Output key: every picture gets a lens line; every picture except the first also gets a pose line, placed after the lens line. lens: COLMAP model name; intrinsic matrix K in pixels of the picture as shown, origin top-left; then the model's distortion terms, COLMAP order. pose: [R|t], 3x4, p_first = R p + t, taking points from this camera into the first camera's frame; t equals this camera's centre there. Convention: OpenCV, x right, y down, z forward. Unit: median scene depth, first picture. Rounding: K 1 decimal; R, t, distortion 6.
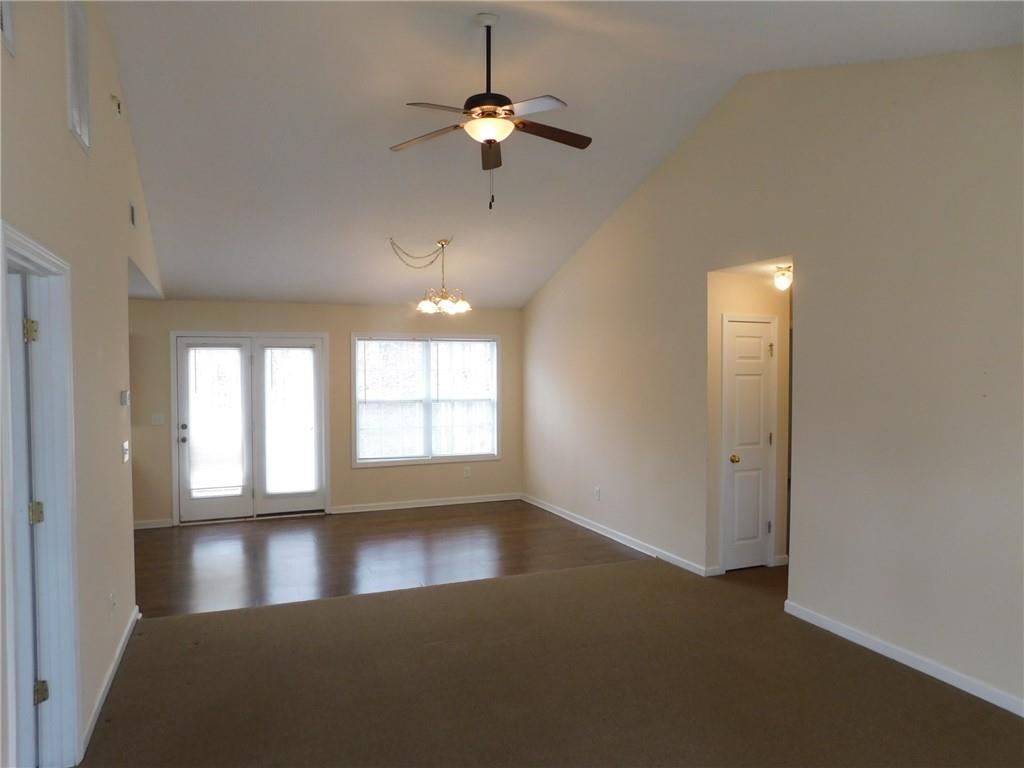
lens RADIAL K [[681.3, 0, 513.3], [0, 681.3, 382.1], [0, 0, 1]] dist [-0.044870, 0.015794]
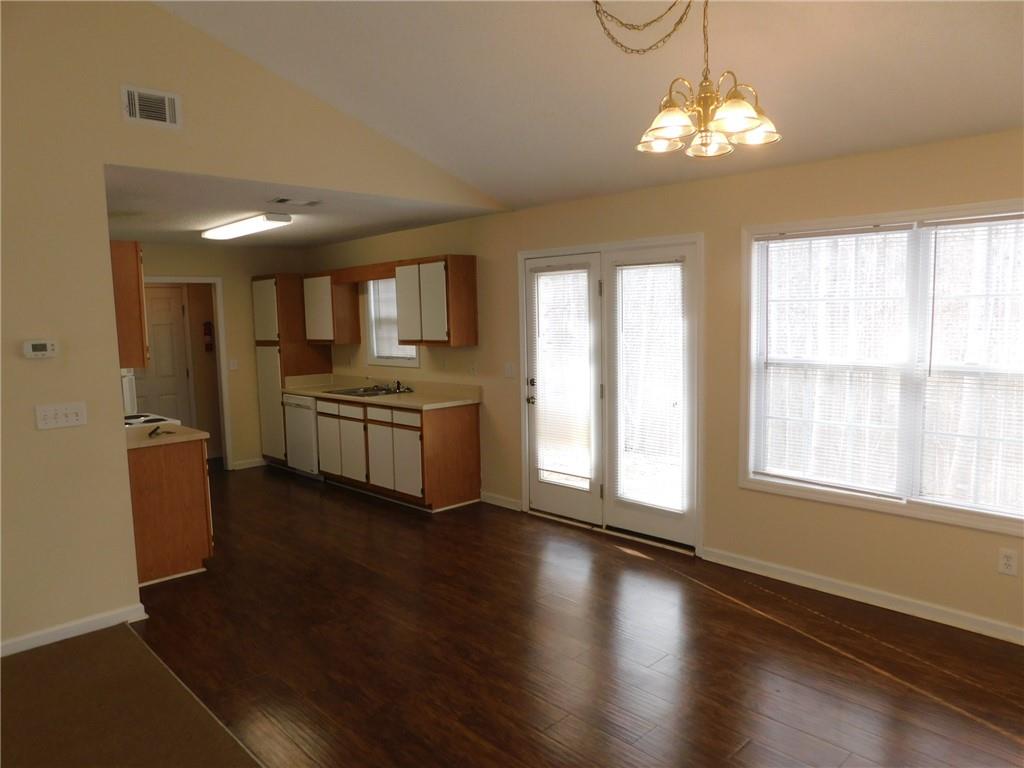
lens RADIAL K [[712.6, 0, 509.7], [0, 712.6, 384.3], [0, 0, 1]] dist [-0.059608, 0.046274]
pose [[0.358909, 0.091032, -0.928923, 0.215484], [-0.000949, 0.995268, 0.097167, -0.007087], [0.933372, -0.033992, 0.357297, 0.677272]]
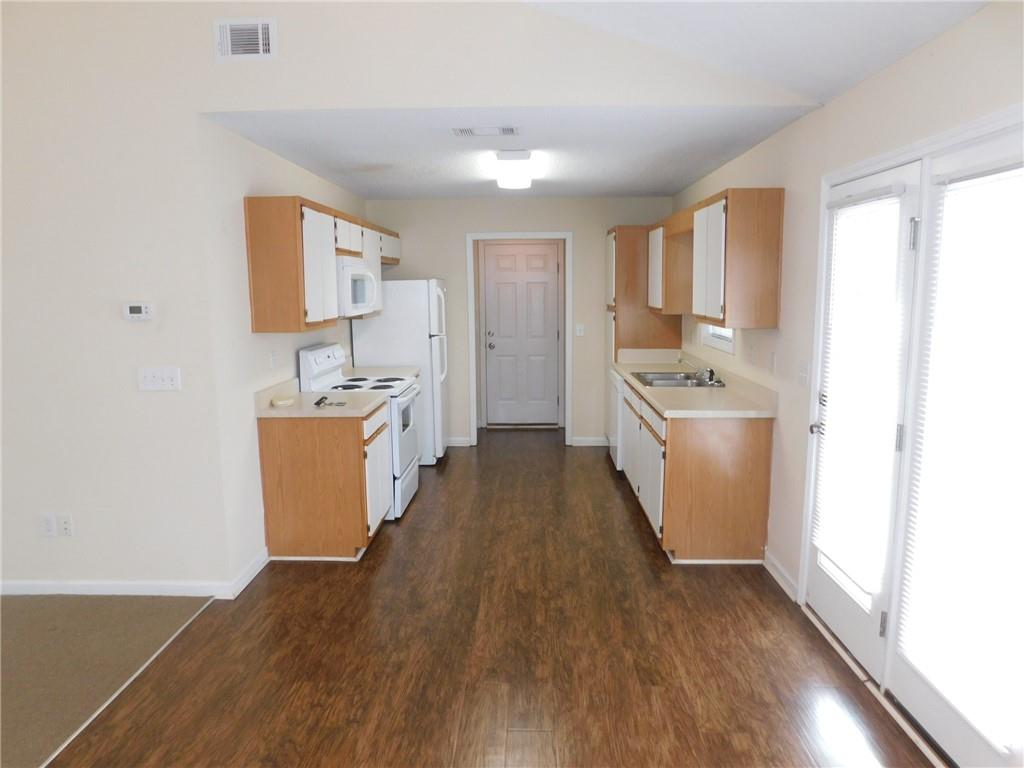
lens RADIAL K [[712.6, 0, 506.8], [0, 712.6, 387.3], [0, 0, 1]] dist [-0.059608, 0.046274]
pose [[-0.415485, 0.146461, -0.897731, -0.000456], [-0.008314, 0.986299, 0.164759, -0.014078], [0.909562, 0.075919, -0.408574, 0.966977]]
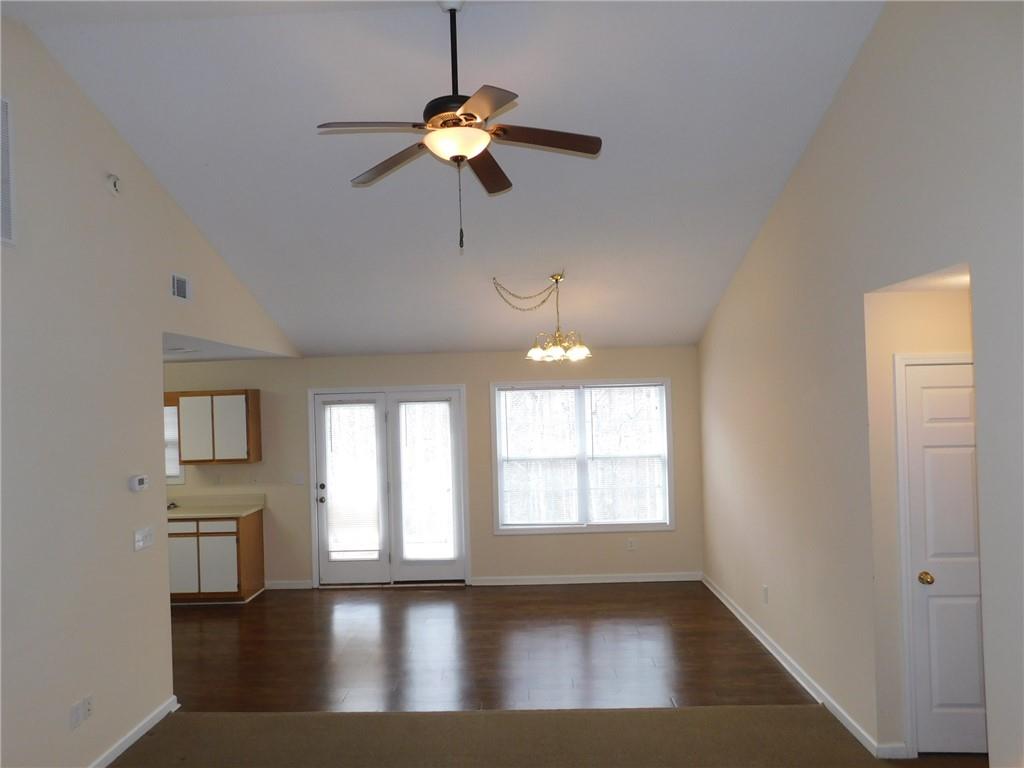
lens RADIAL K [[712.6, 0, 512.4], [0, 712.6, 376.8], [0, 0, 1]] dist [-0.059608, 0.046274]
pose [[0.914059, -0.034140, -0.404142, 0.176686], [0.016600, 0.998765, -0.046827, -0.038355], [0.405242, 0.036093, 0.913497, 0.163845]]
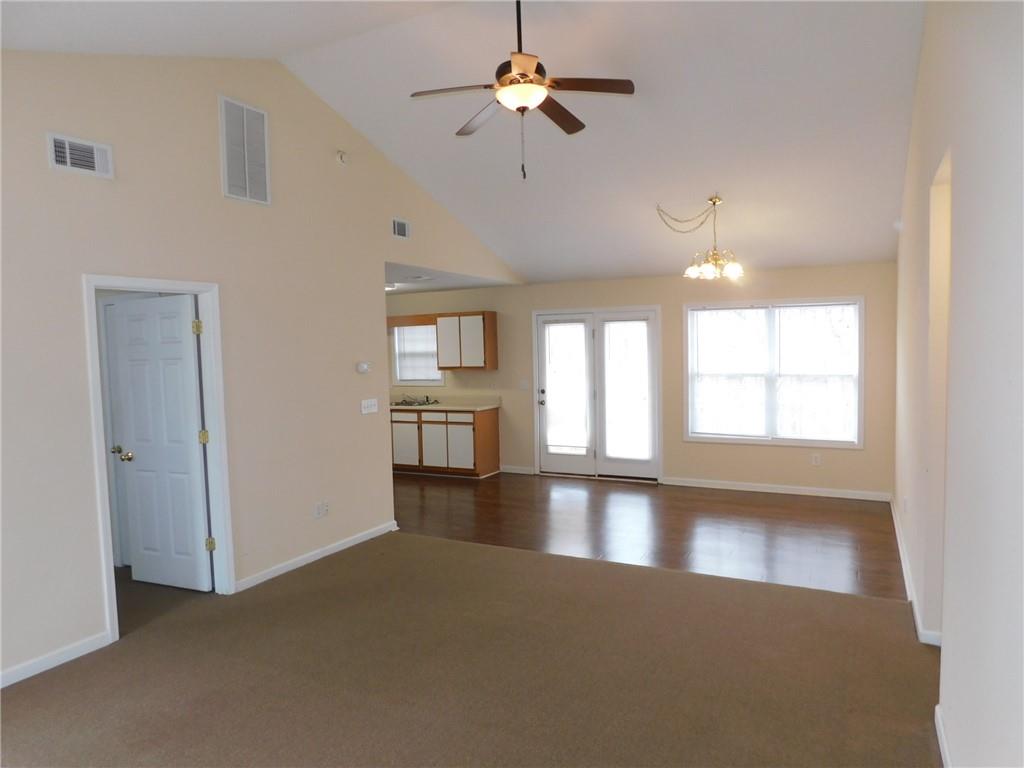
lens RADIAL K [[681.3, 0, 515.2], [0, 681.3, 376.8], [0, 0, 1]] dist [-0.044870, 0.015794]
pose [[0.643806, 0.026493, -0.764730, 0.378317], [0.000369, 0.999390, 0.034933, -0.001558], [0.765189, -0.022772, 0.643403, 0.190788]]
